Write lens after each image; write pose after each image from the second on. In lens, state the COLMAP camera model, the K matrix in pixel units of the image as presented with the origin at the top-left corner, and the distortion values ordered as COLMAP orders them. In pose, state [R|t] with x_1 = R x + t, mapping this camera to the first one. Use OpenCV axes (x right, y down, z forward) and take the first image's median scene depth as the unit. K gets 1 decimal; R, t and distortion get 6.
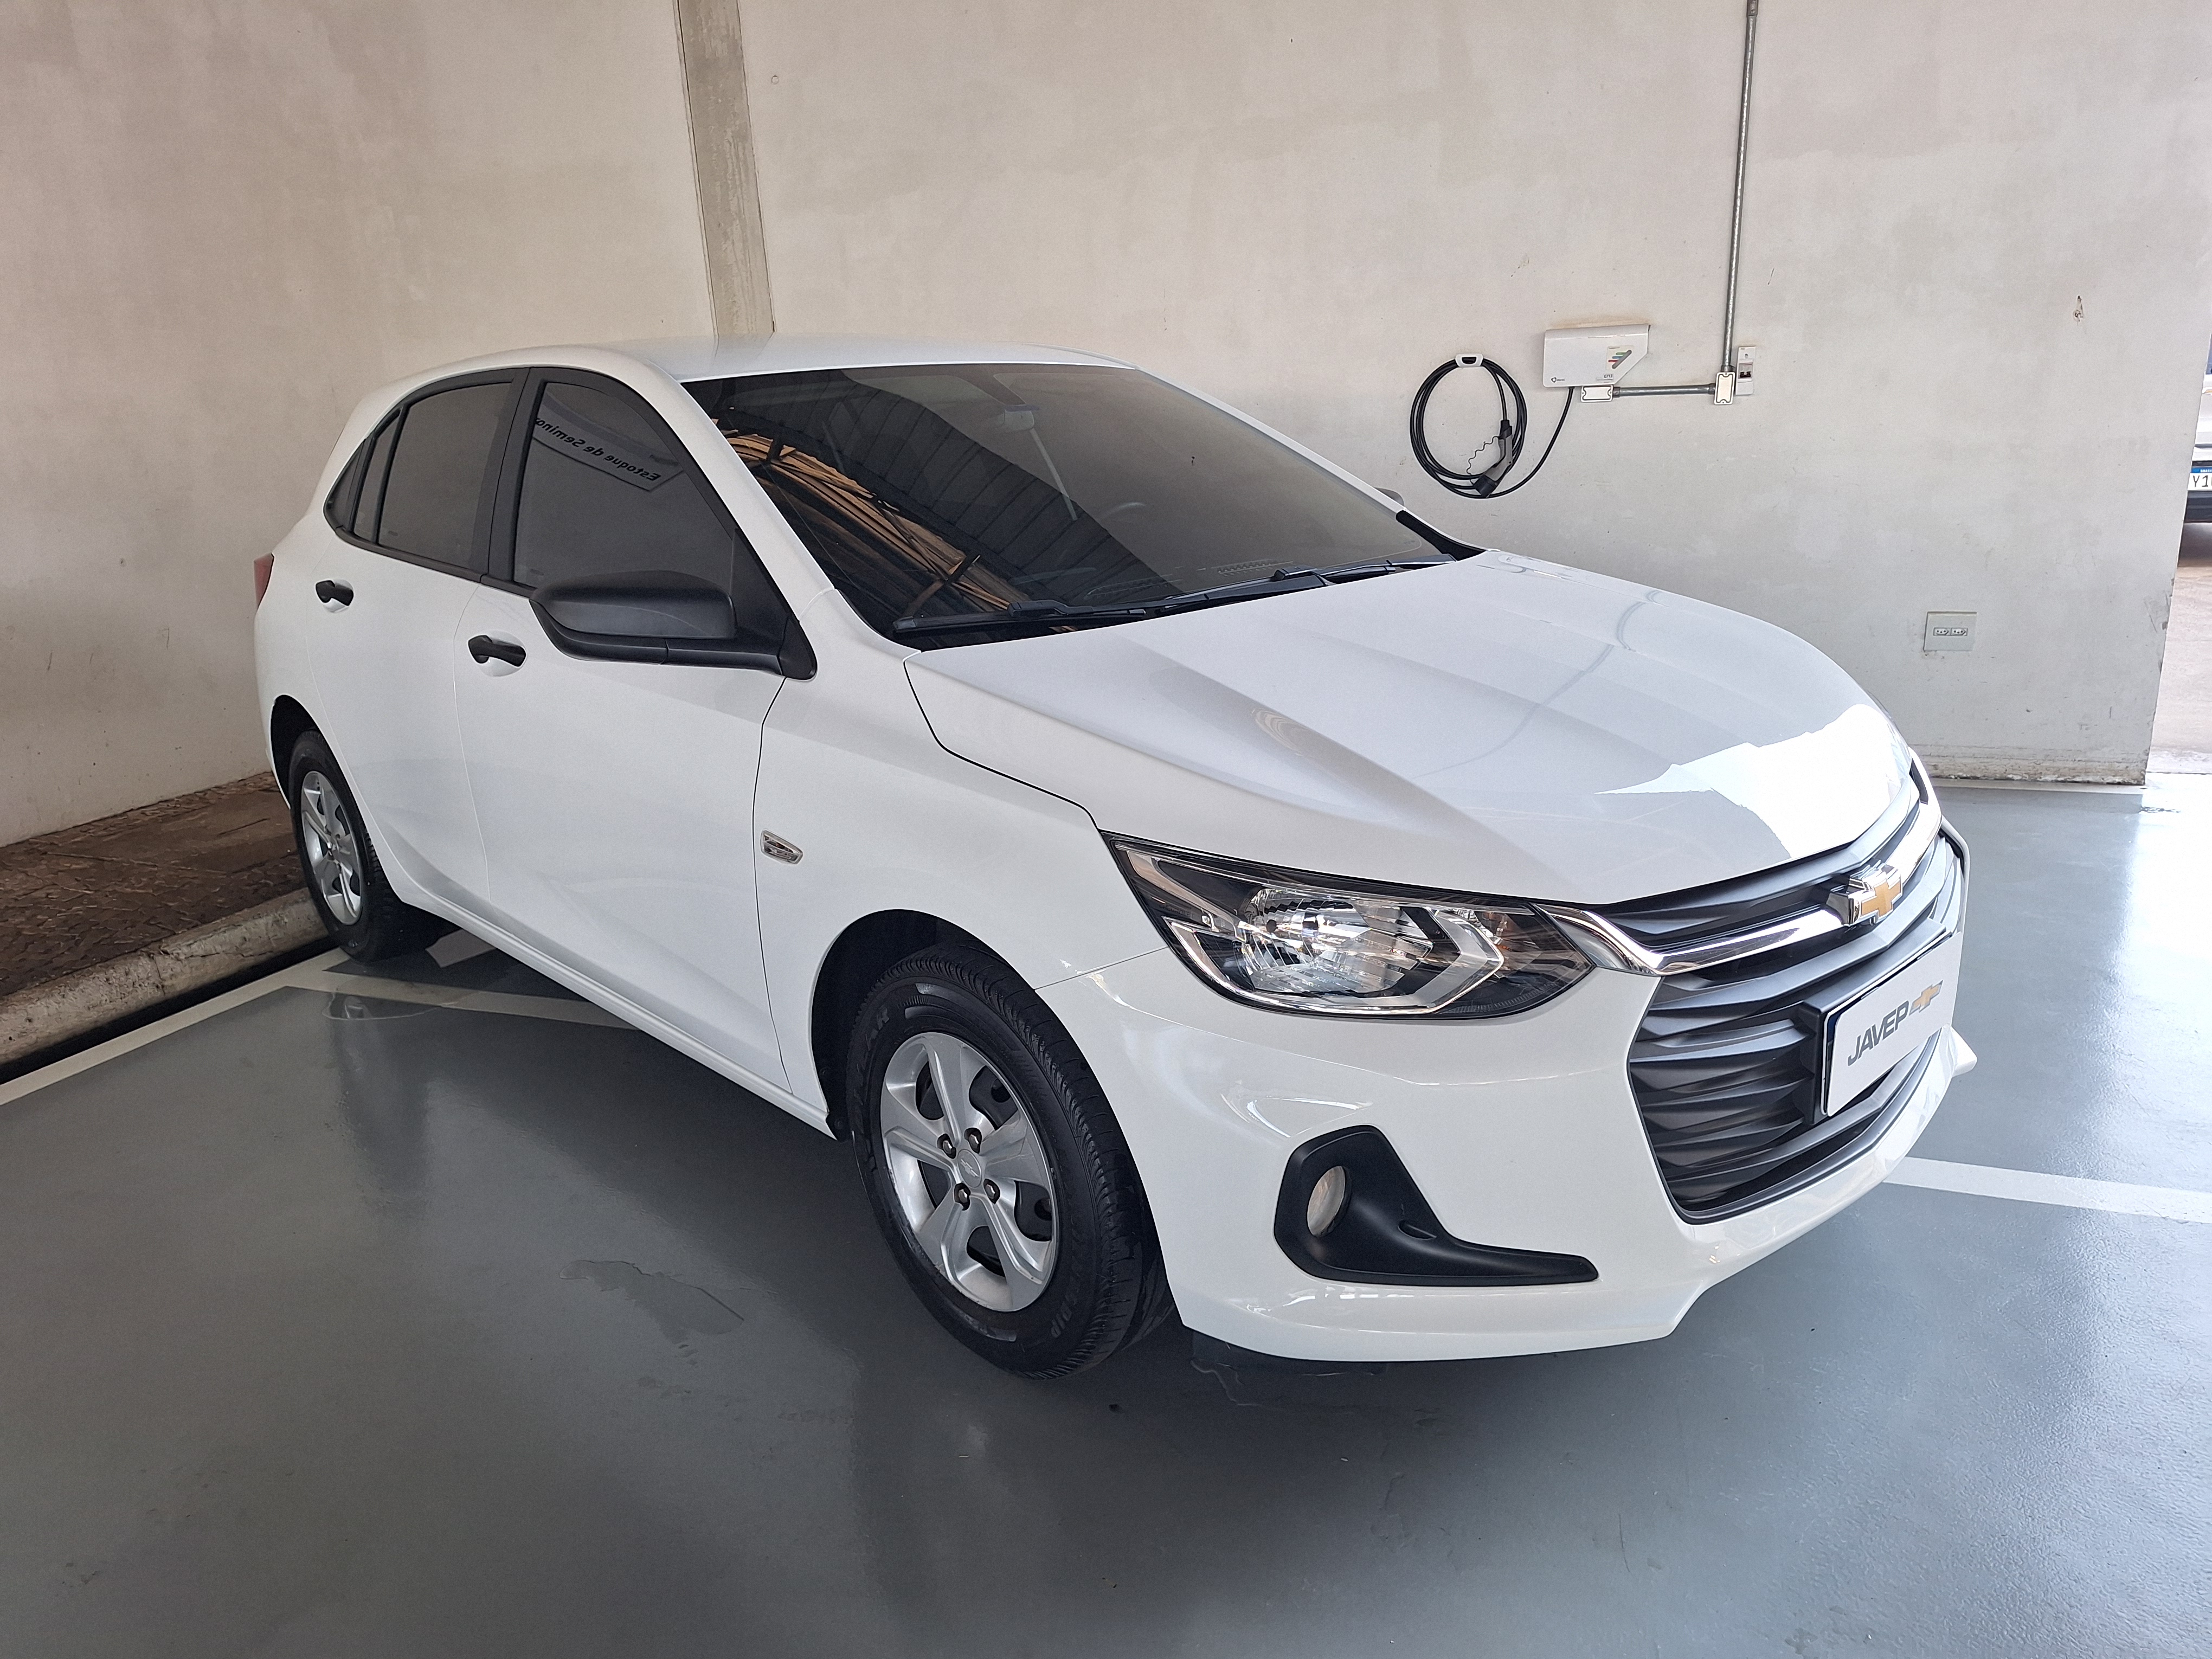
lens RADIAL K [[1540.7, 0, 1108.5], [0, 1540.7, 858.1], [0, 0, 1]] dist [0.026402, -0.018478]
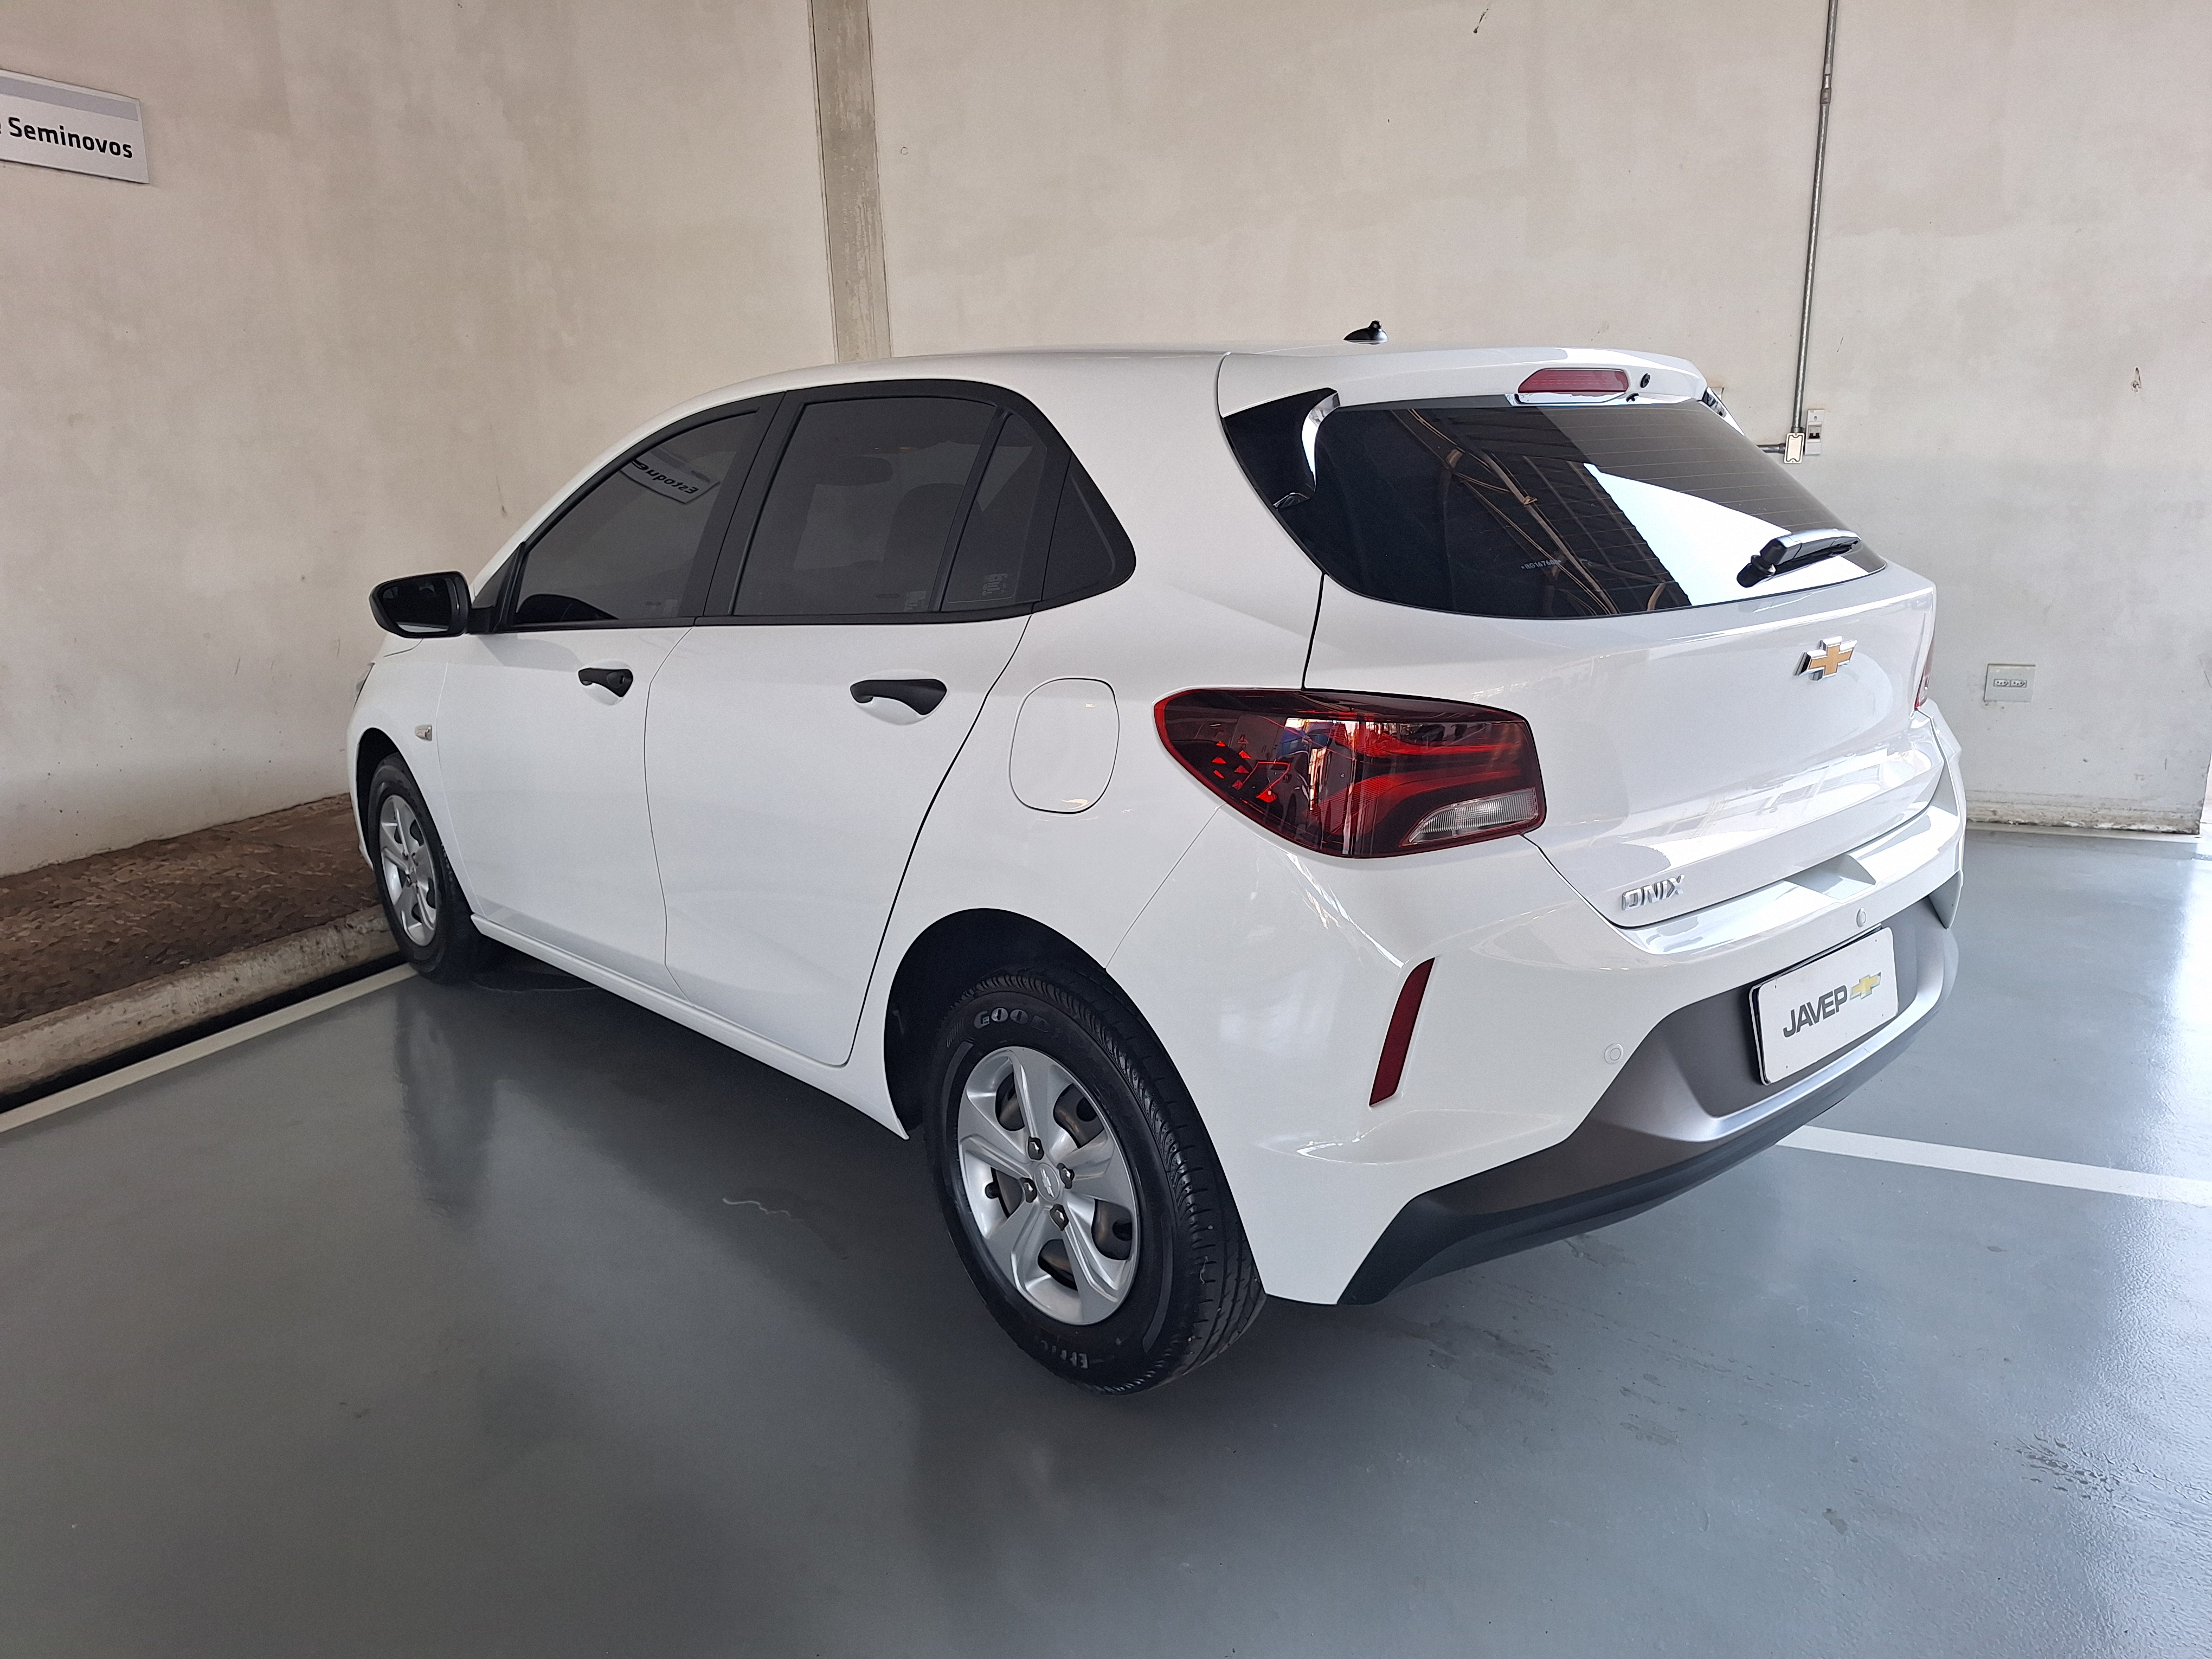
lens RADIAL K [[1540.7, 0, 1098.2], [0, 1540.7, 853.2], [0, 0, 1]] dist [0.026402, -0.018478]
pose [[0.998786, 0.029662, -0.039334, -0.025898], [-0.031048, 0.998901, -0.035117, 0.023565], [0.038250, 0.036295, 0.998609, -0.062313]]
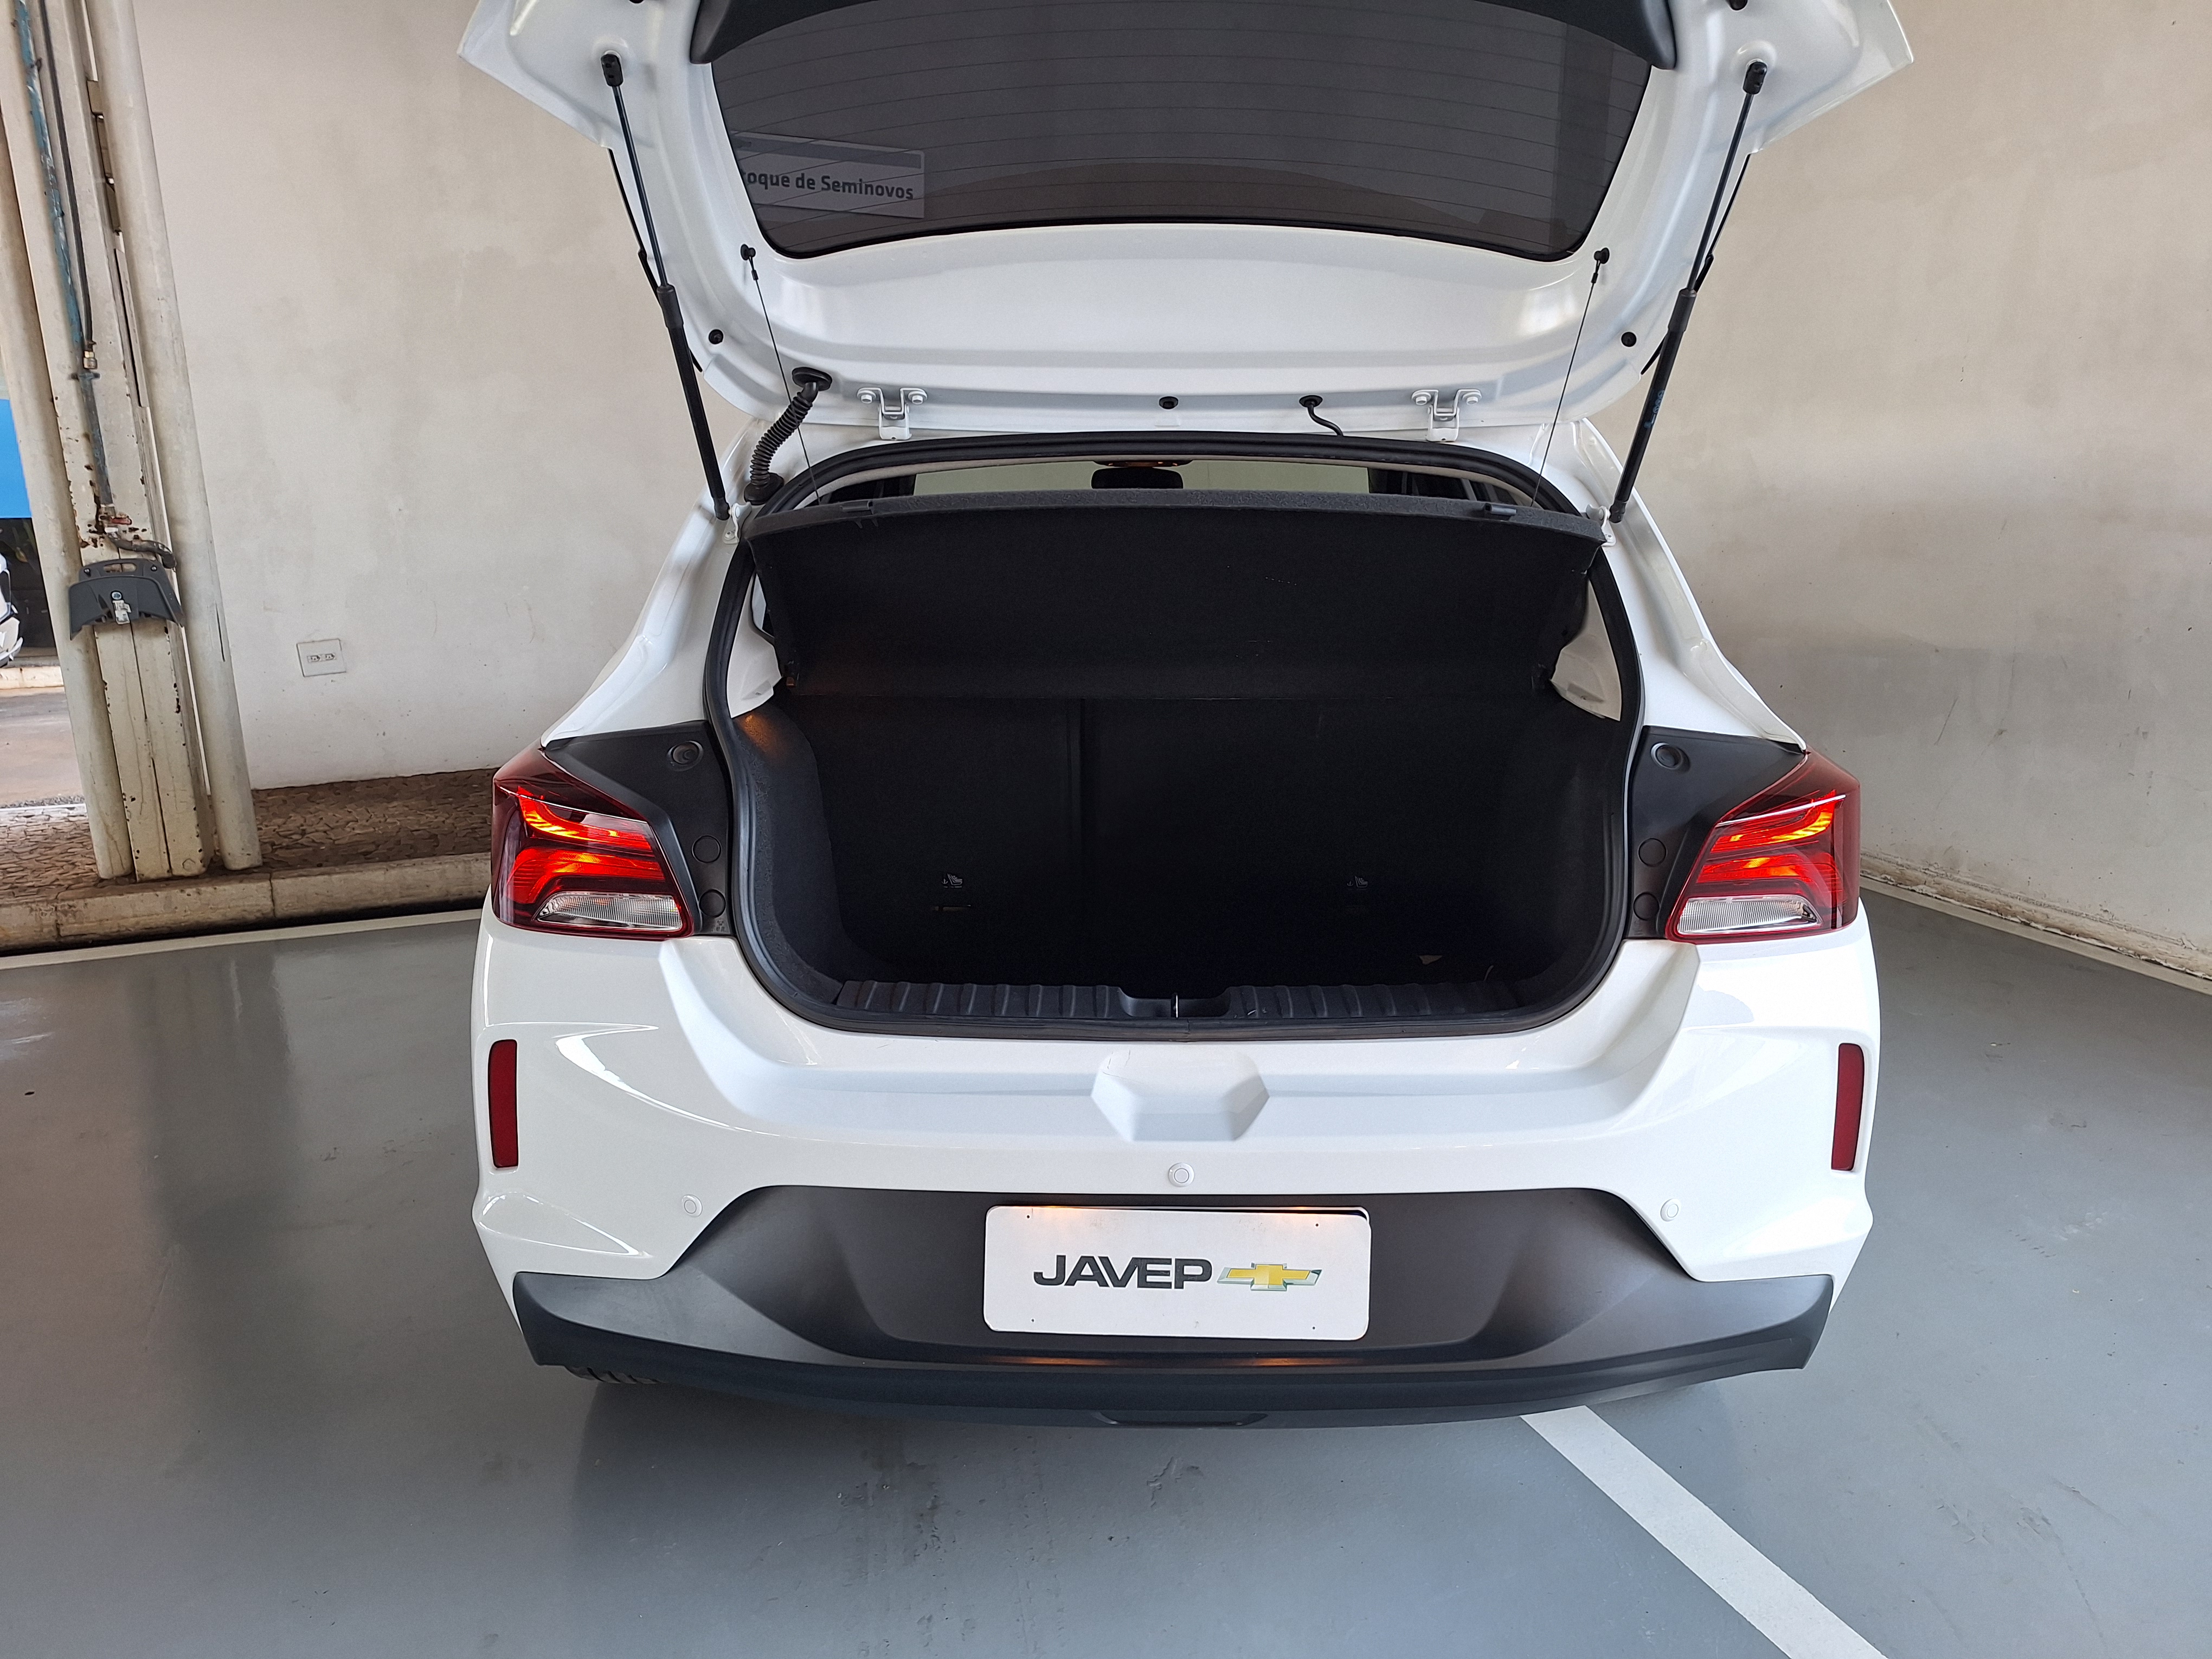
lens RADIAL K [[1540.7, 0, 1100.4], [0, 1540.7, 833.7], [0, 0, 1]] dist [0.026402, -0.018478]
pose [[0.714734, 0.226056, -0.661856, 0.327891], [-0.238755, 0.968339, 0.072905, -0.062333], [0.657382, 0.105914, 0.746077, 0.103965]]
